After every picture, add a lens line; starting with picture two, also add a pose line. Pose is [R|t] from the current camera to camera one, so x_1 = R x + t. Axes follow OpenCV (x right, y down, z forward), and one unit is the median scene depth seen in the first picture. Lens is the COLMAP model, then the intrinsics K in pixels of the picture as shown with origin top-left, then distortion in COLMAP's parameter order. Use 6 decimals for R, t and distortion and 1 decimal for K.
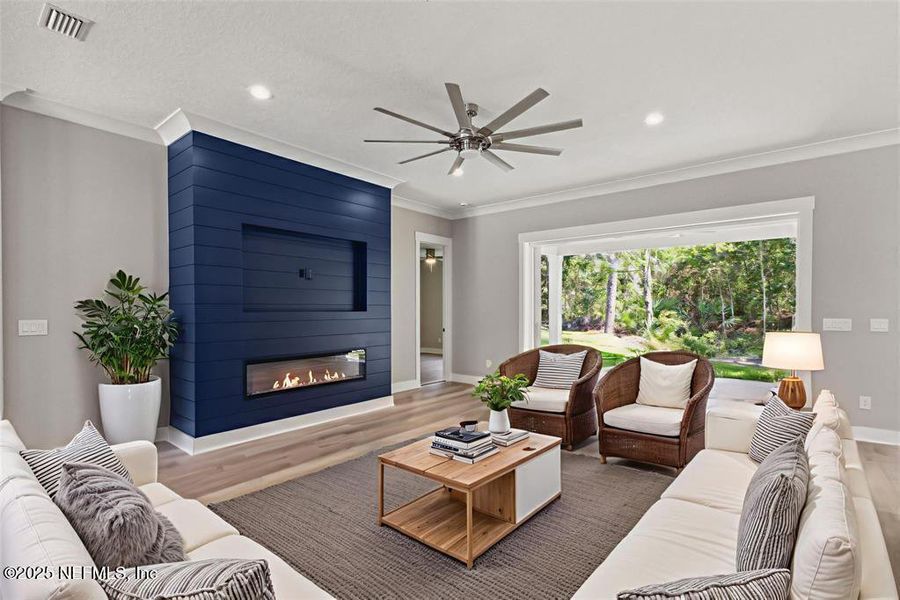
lens RADIAL K [[437.6, 0, 423.2], [0, 437.6, 312.3], [0, 0, 1]] dist [-0.000740, -0.000111]
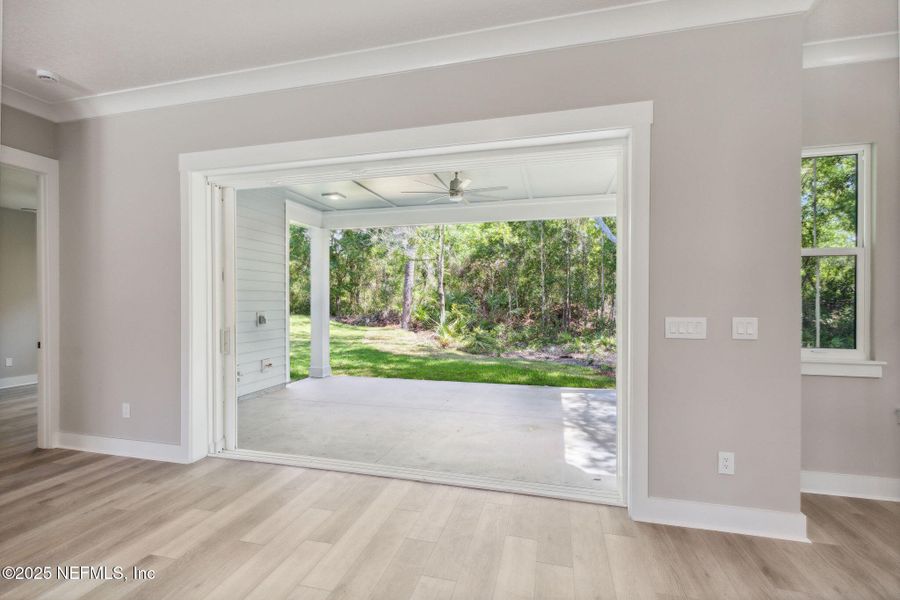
lens RADIAL K [[423.4, 0, 450.0], [0, 423.4, 300.0], [0, 0, 1]] dist [-0.002587, -0.000174]
pose [[0.893268, -0.000132, 0.449524, 0.126685], [0.005558, 0.999927, -0.010751, -0.001168], [-0.449489, 0.012102, 0.893204, 0.192744]]
